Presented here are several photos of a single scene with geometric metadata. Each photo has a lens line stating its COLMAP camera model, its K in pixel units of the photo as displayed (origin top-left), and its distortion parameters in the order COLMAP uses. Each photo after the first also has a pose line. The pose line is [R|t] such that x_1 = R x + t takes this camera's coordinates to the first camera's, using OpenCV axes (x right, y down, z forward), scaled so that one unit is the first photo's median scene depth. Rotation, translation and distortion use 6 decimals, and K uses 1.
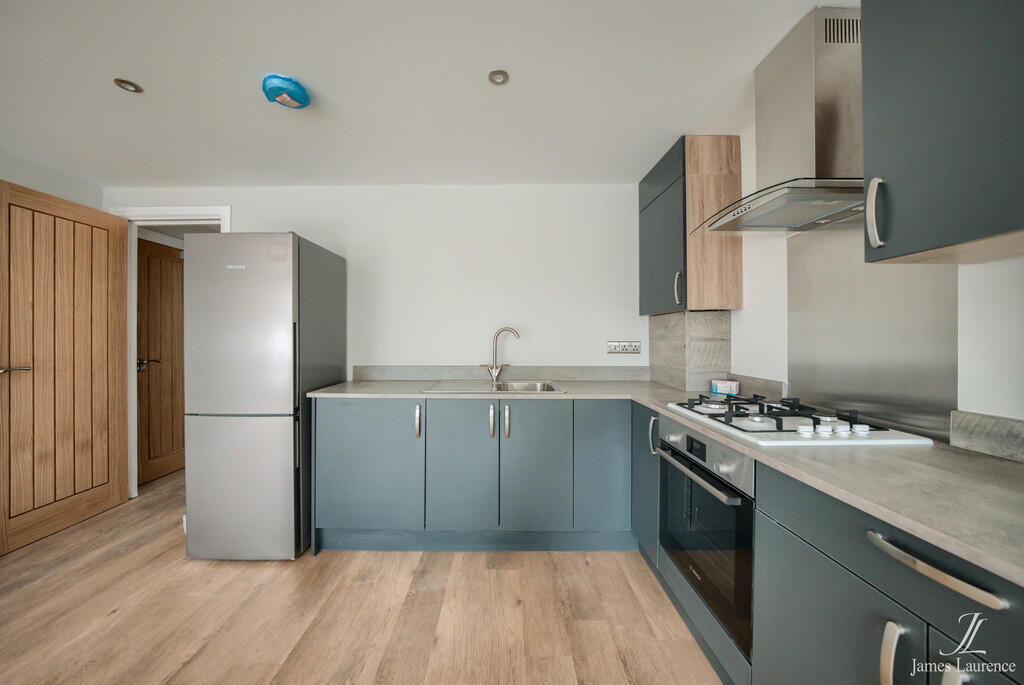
lens RADIAL K [[355.0, 0, 509.0], [0, 355.0, 339.6], [0, 0, 1]] dist [-0.001370, -0.000088]
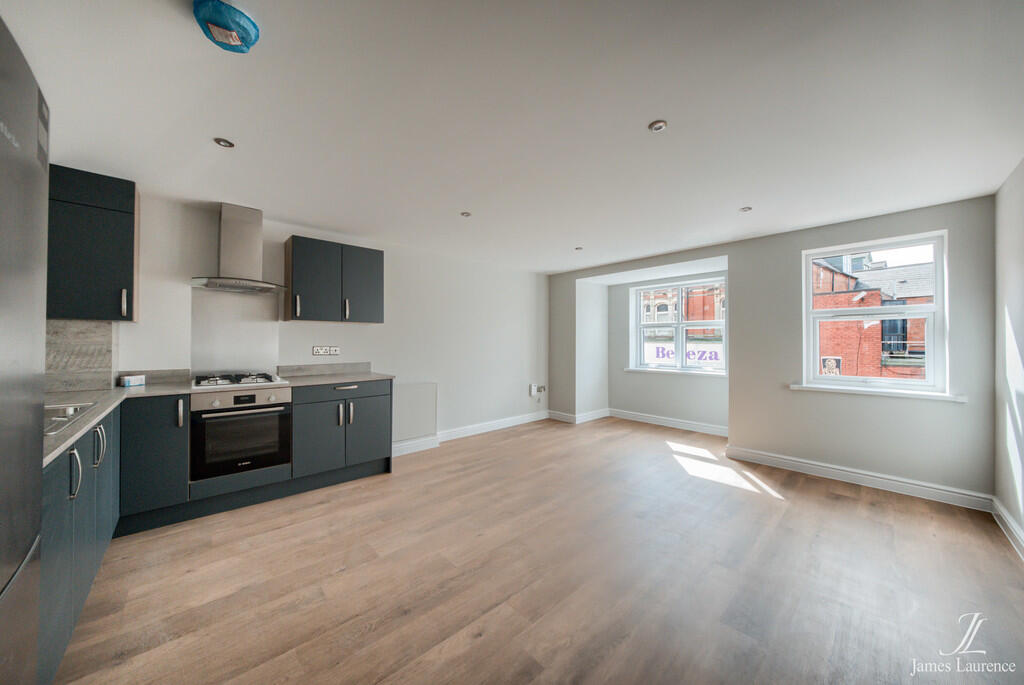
lens RADIAL K [[355.0, 0, 509.0], [0, 355.0, 339.6], [0, 0, 1]] dist [-0.001370, -0.000088]
pose [[-0.680313, 0.008937, 0.732867, -1.582230], [0.003194, 0.999952, -0.009230, -0.000983], [-0.732915, -0.003939, -0.680309, 1.057960]]
